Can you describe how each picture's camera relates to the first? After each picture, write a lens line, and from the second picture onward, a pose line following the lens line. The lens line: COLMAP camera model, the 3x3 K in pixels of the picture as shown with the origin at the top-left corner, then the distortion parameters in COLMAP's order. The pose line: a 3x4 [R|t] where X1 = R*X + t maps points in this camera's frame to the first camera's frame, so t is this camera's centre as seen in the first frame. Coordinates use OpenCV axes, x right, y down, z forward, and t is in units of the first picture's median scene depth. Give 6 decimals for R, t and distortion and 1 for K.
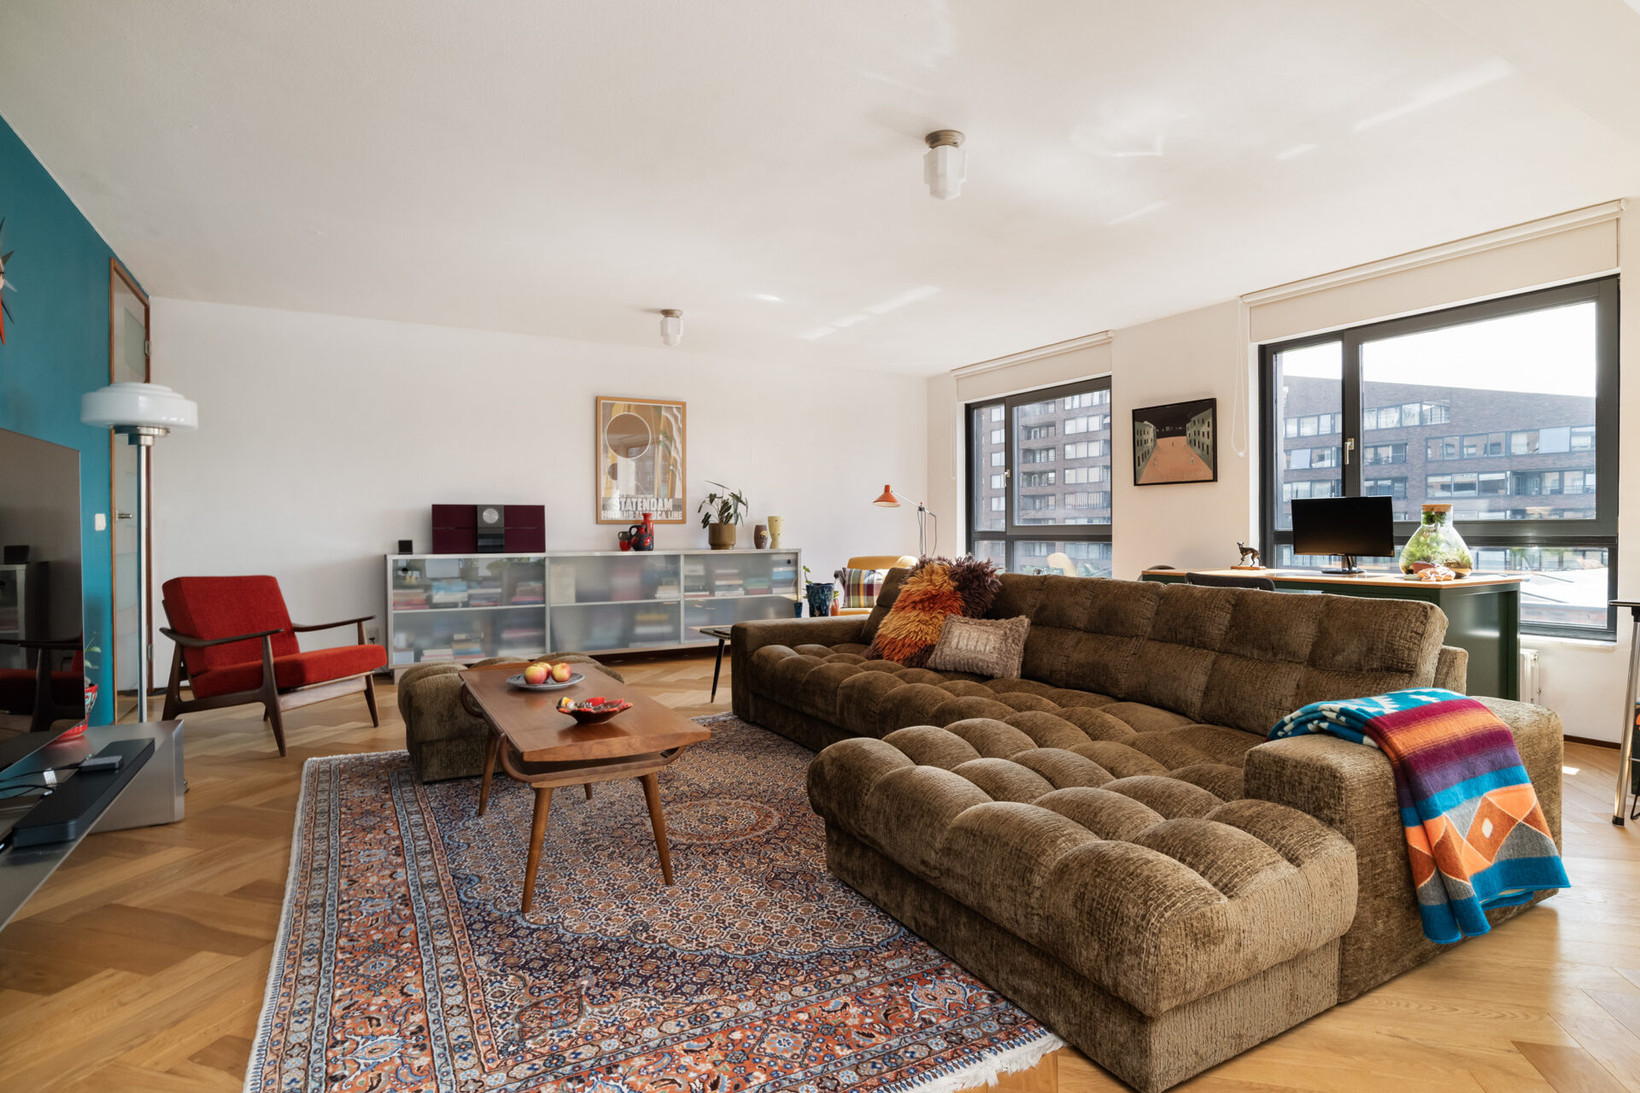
lens RADIAL K [[843.8, 0, 818.2], [0, 843.8, 540.3], [0, 0, 1]] dist [-0.038836, 0.005298]
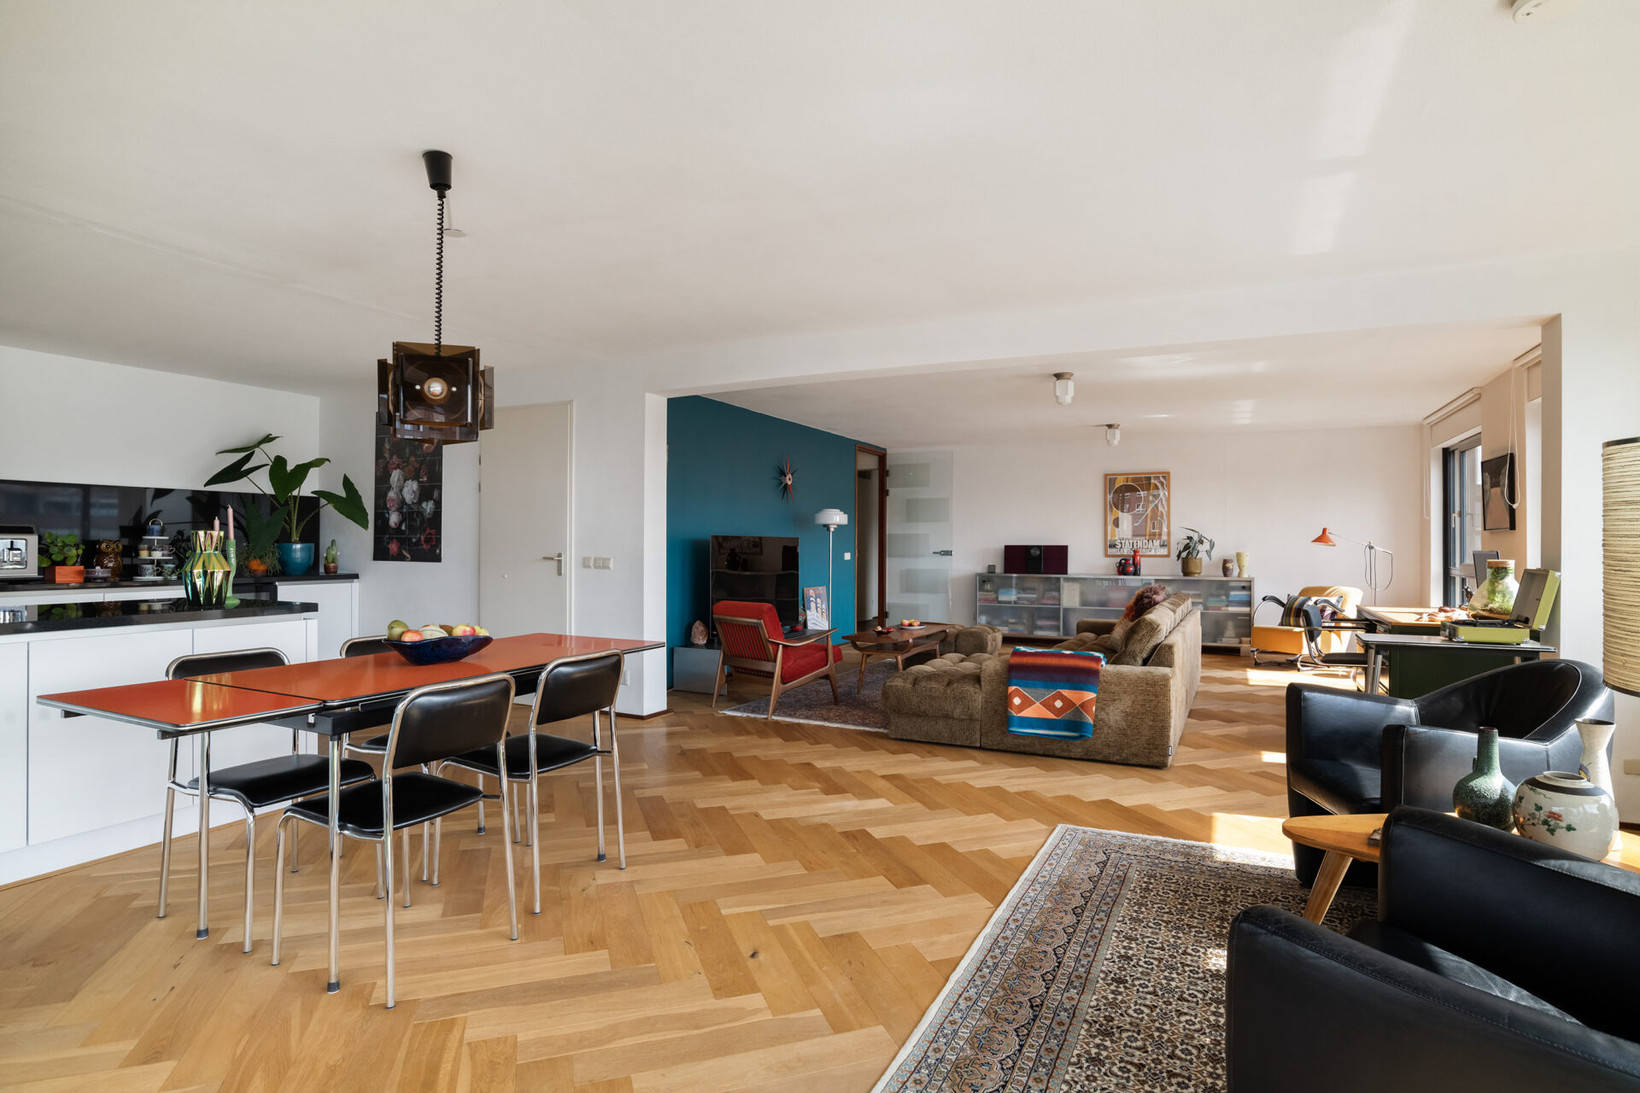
lens RADIAL K [[843.8, 0, 818.5], [0, 843.8, 543.8], [0, 0, 1]] dist [-0.038836, 0.005298]
pose [[0.558866, 0.002983, -0.829252, 0.713044], [-0.013953, 0.999886, -0.005806, -0.027192], [0.829140, 0.014815, 0.558844, -0.290784]]
